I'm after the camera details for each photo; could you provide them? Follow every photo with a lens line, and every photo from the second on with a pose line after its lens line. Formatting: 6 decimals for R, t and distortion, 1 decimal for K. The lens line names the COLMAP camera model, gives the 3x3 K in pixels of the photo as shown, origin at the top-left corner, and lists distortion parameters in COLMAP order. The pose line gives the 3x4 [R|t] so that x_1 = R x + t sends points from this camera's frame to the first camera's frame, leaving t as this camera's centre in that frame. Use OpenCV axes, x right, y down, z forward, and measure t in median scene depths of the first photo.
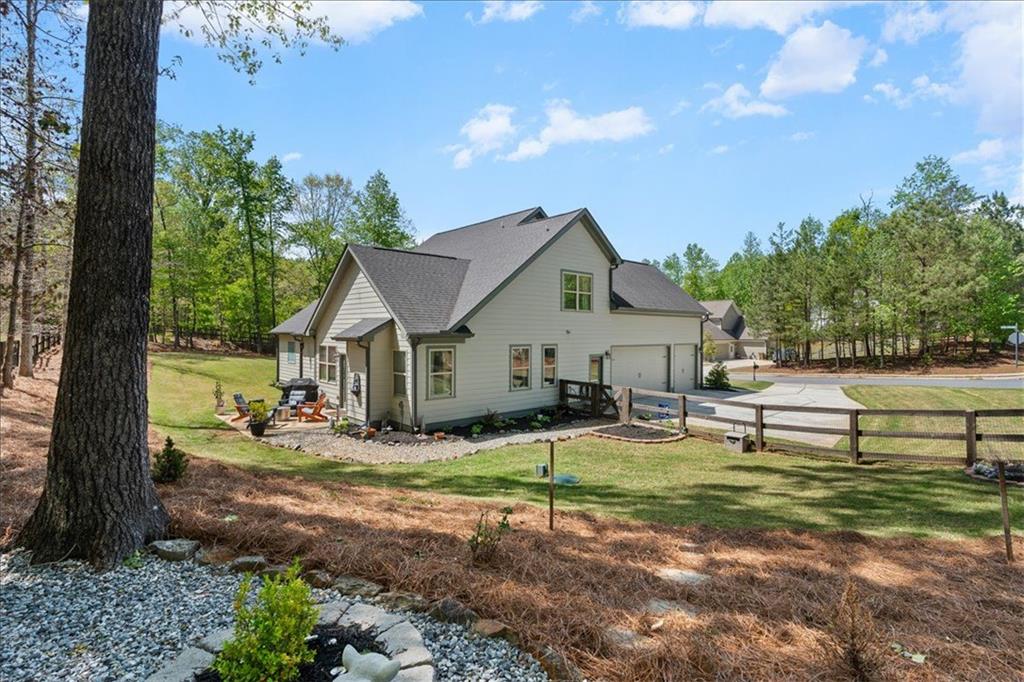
lens RADIAL K [[448.4, 0, 512.1], [0, 448.4, 333.6], [0, 0, 1]] dist [0.002838, 0.000352]
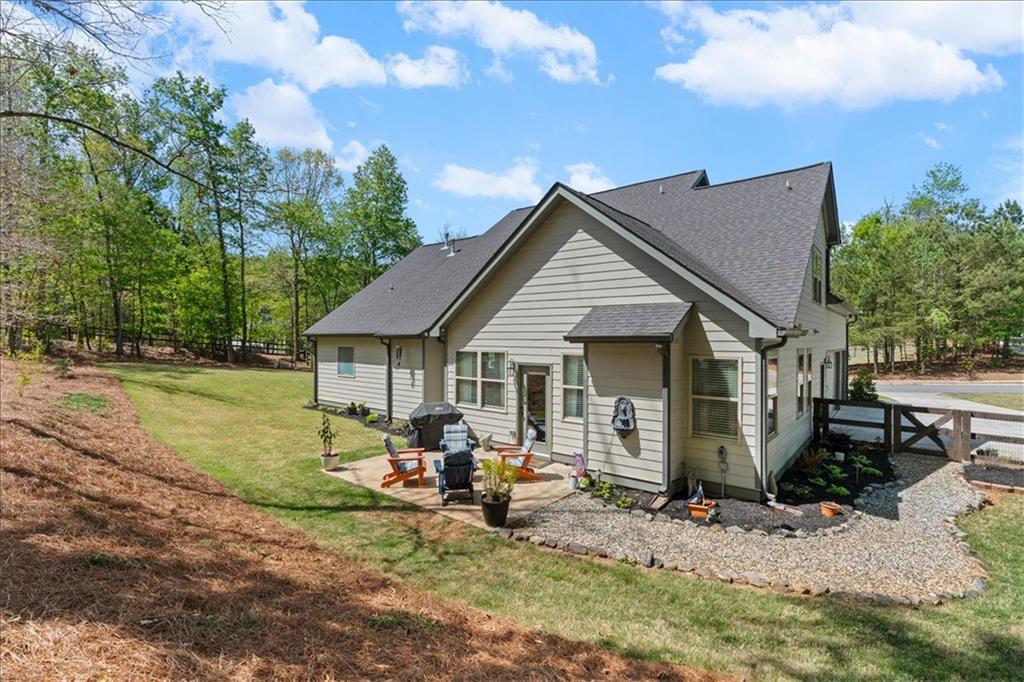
lens RADIAL K [[450.2, 0, 512.0], [0, 450.2, 341.0], [0, 0, 1]] dist [-0.001406, 0.000191]
pose [[0.990078, -0.000112, 0.140521, -0.188337], [0.000051, 1.000000, 0.000432, 0.004674], [-0.140521, -0.000420, 0.990078, 0.145511]]
